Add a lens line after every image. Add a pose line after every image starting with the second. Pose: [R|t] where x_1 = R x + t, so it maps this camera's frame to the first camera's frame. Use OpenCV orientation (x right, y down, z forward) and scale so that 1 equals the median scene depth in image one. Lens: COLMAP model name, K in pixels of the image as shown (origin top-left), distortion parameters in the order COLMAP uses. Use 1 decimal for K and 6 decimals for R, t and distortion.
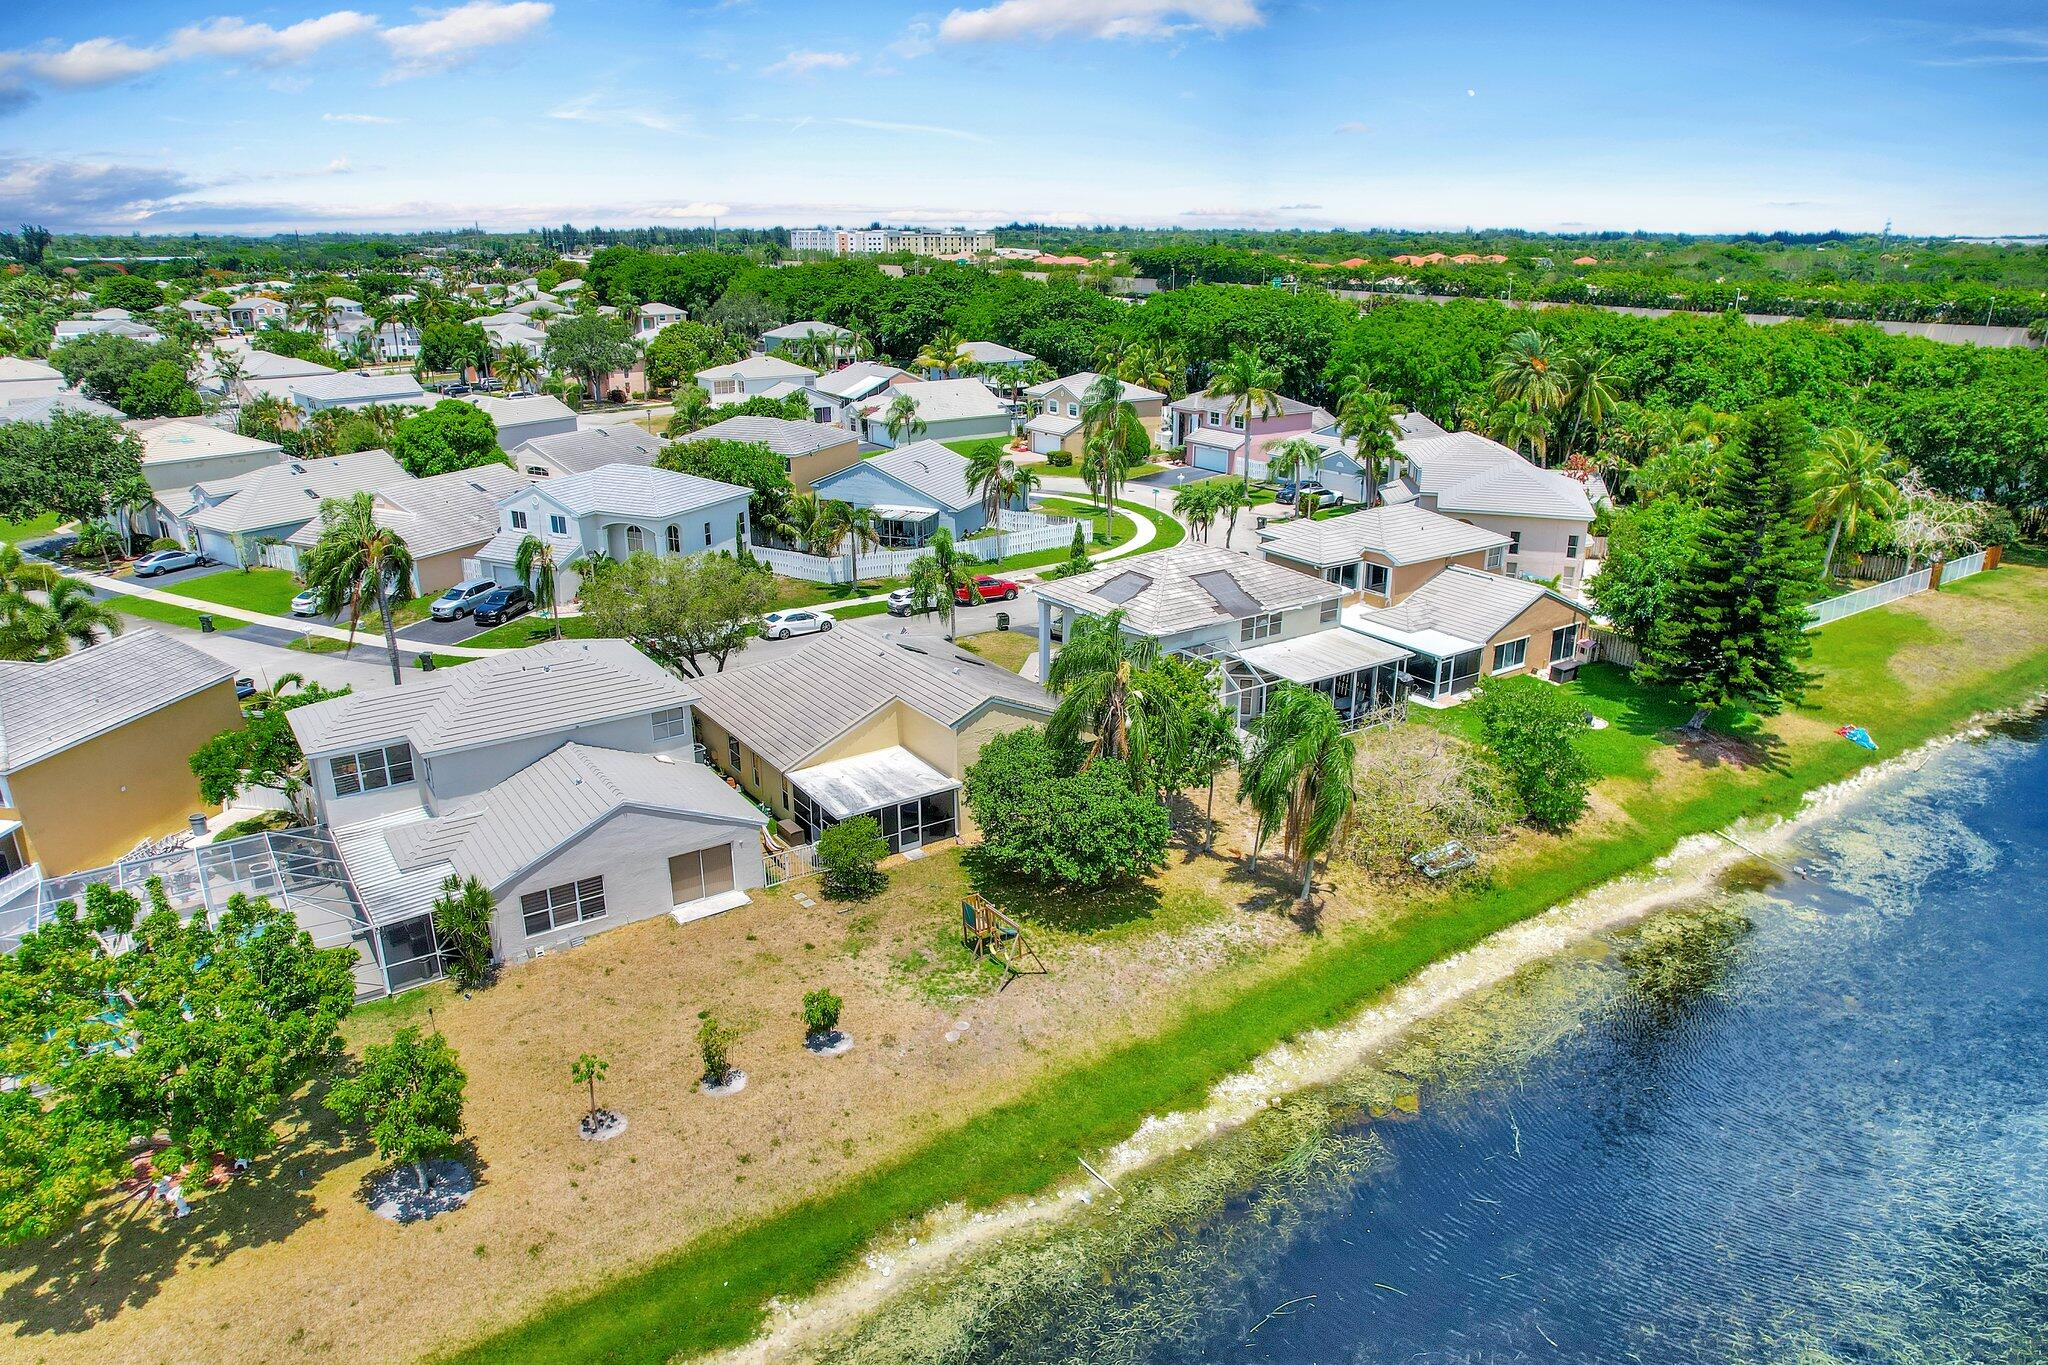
lens RADIAL K [[1316.0, 0, 1040.1], [0, 1316.0, 684.5], [0, 0, 1]] dist [-0.066386, 0.049198]
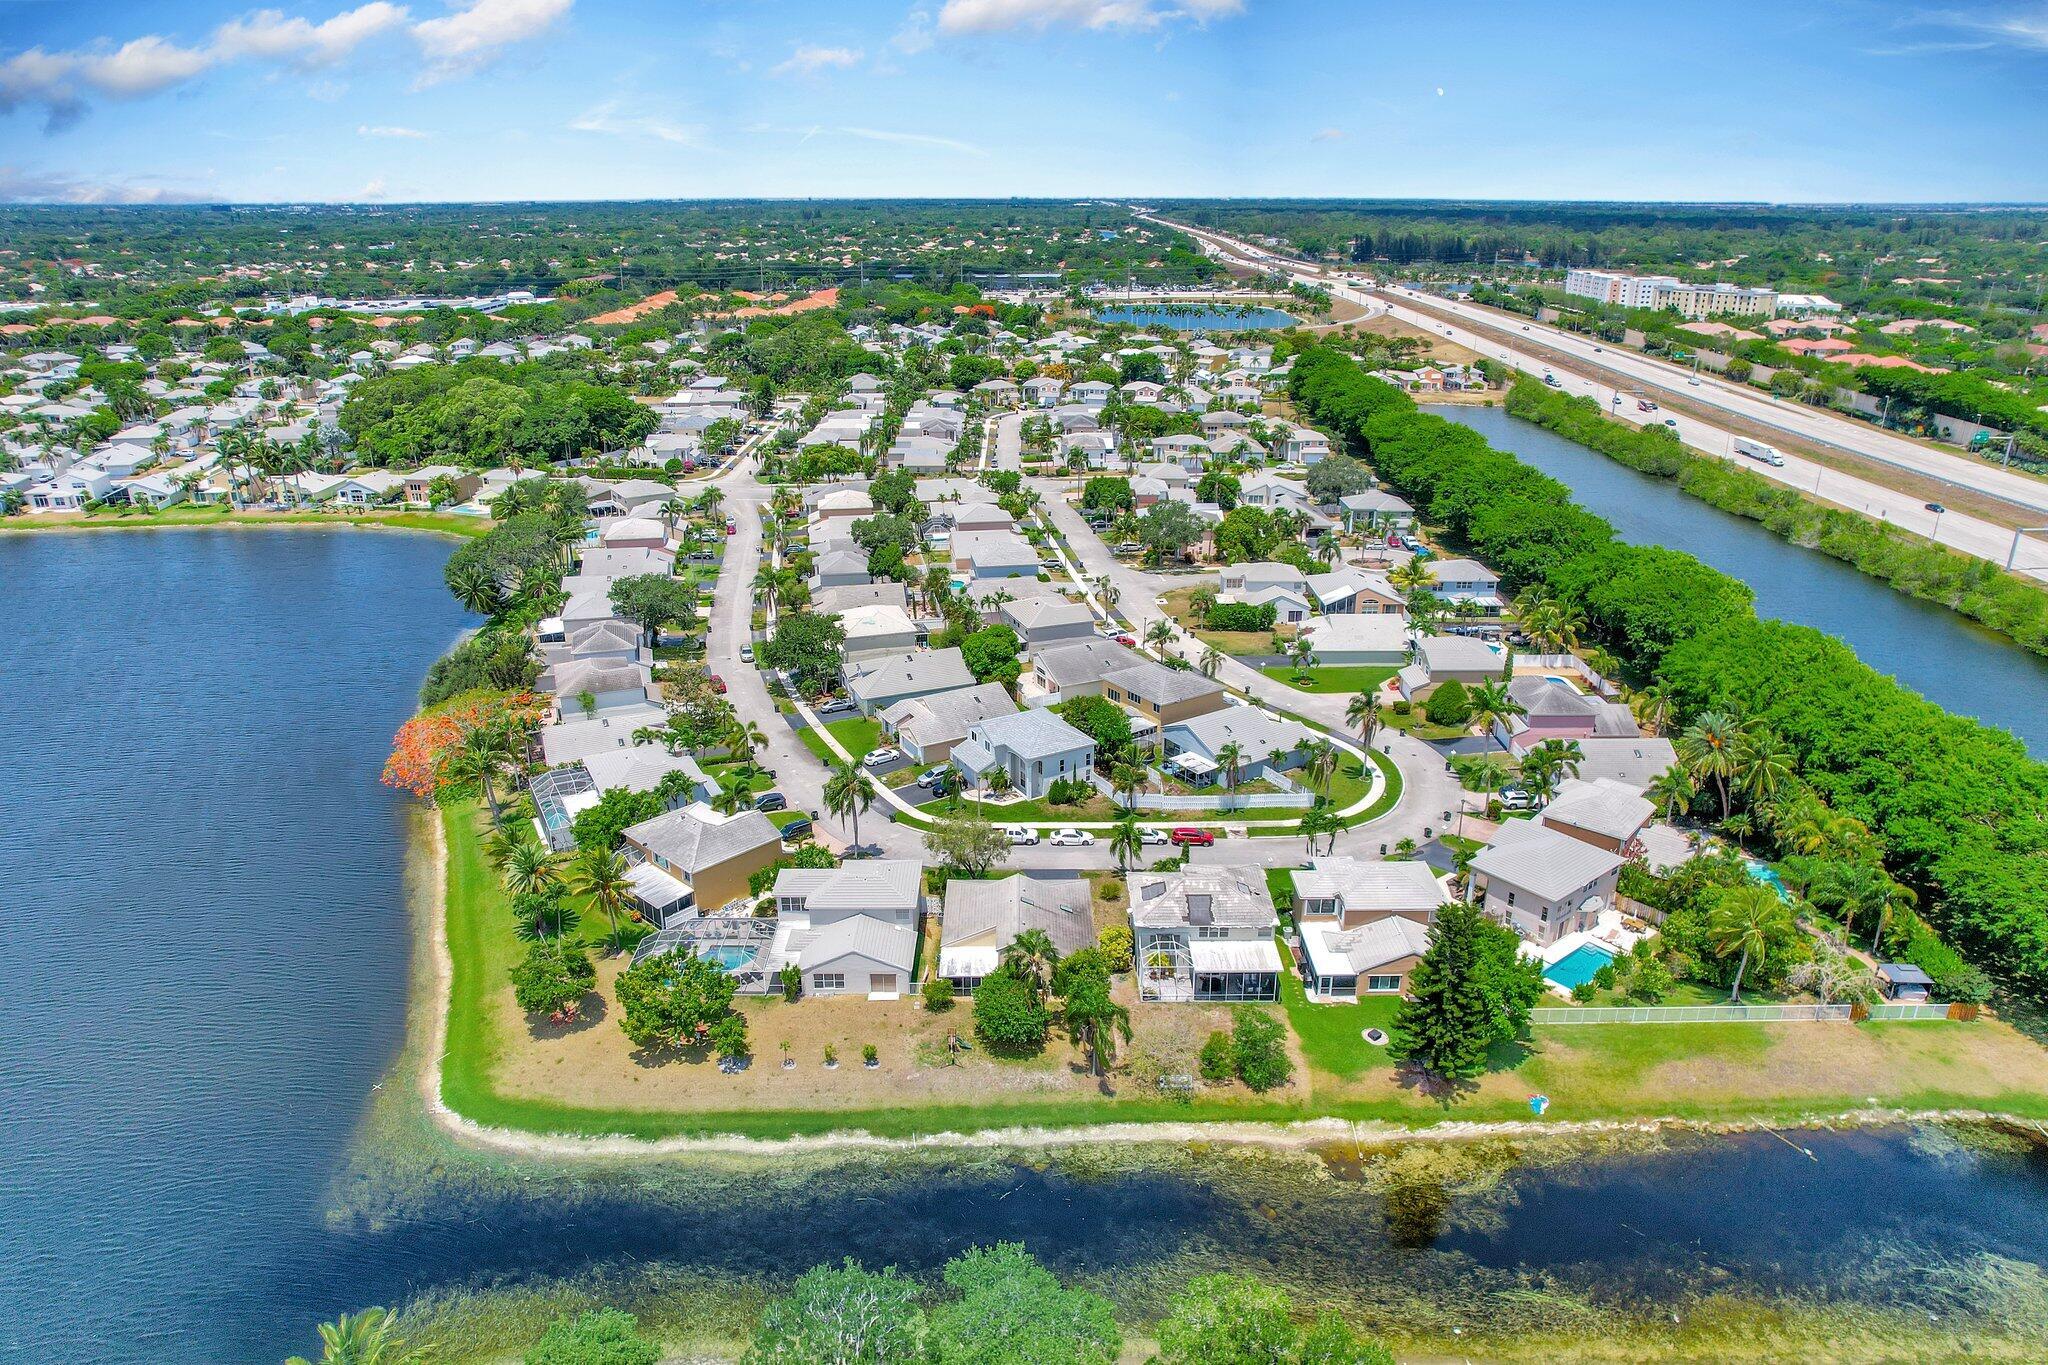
lens RADIAL K [[1316.0, 0, 1043.5], [0, 1316.0, 697.6], [0, 0, 1]] dist [-0.066386, 0.049198]
pose [[0.828871, 0.201183, -0.522013, 1.098764], [-0.186105, 0.979115, 0.081845, -0.599797], [0.527577, 0.029311, 0.849001, -0.909239]]
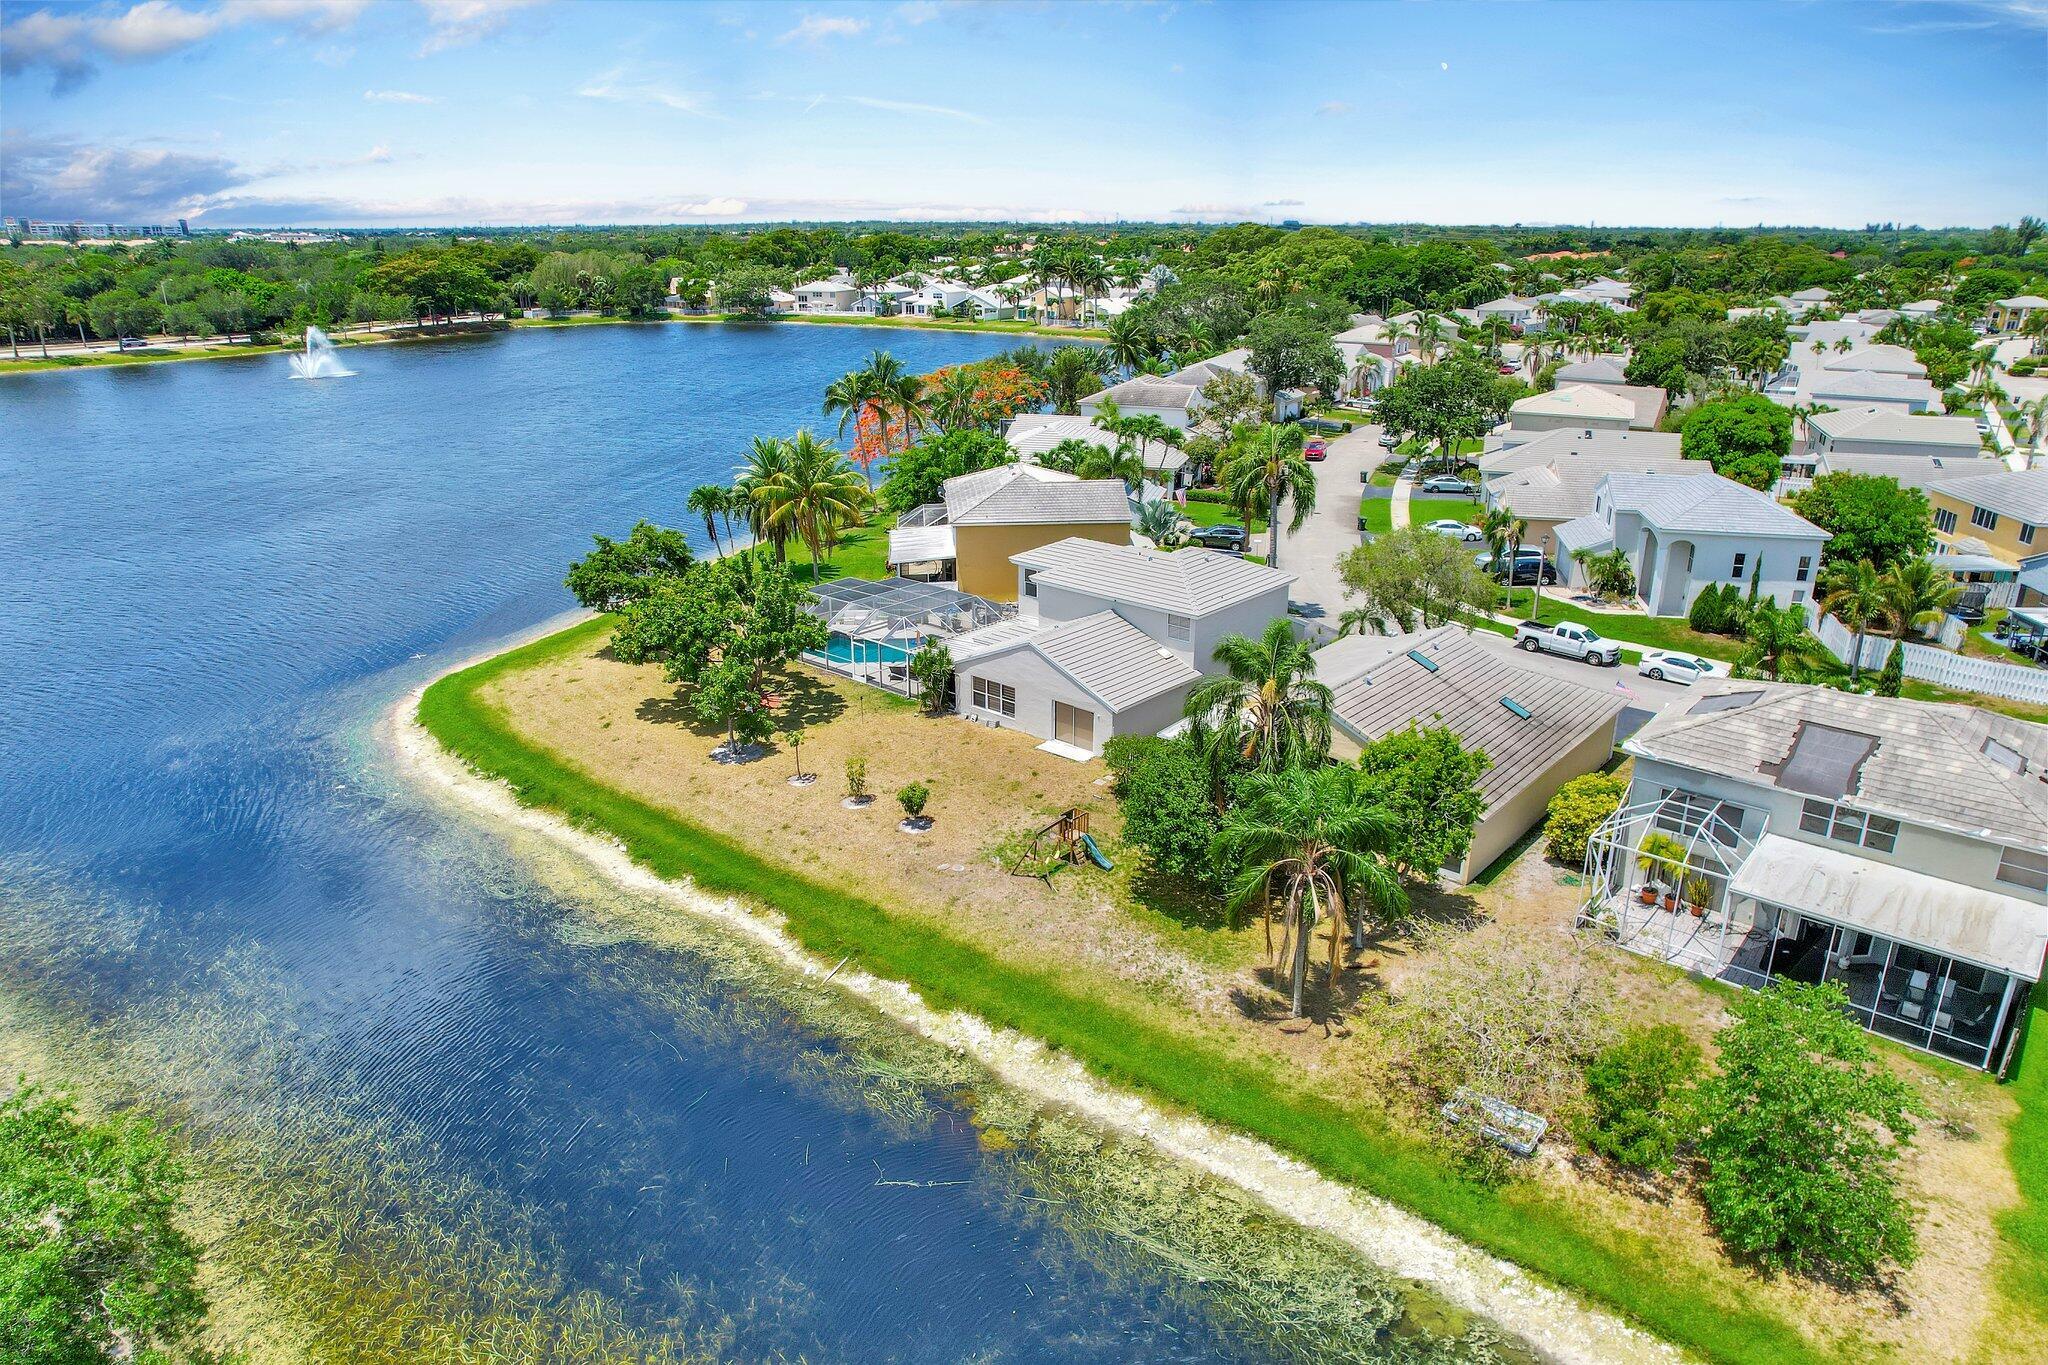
lens RADIAL K [[1316.0, 0, 1023.9], [0, 1316.0, 683.7], [0, 0, 1]] dist [-0.066386, 0.049198]
pose [[0.243343, 0.323240, -0.914494, 0.806031], [-0.319364, 0.916964, 0.239131, -0.166688], [0.915855, 0.233866, 0.326368, 0.483278]]
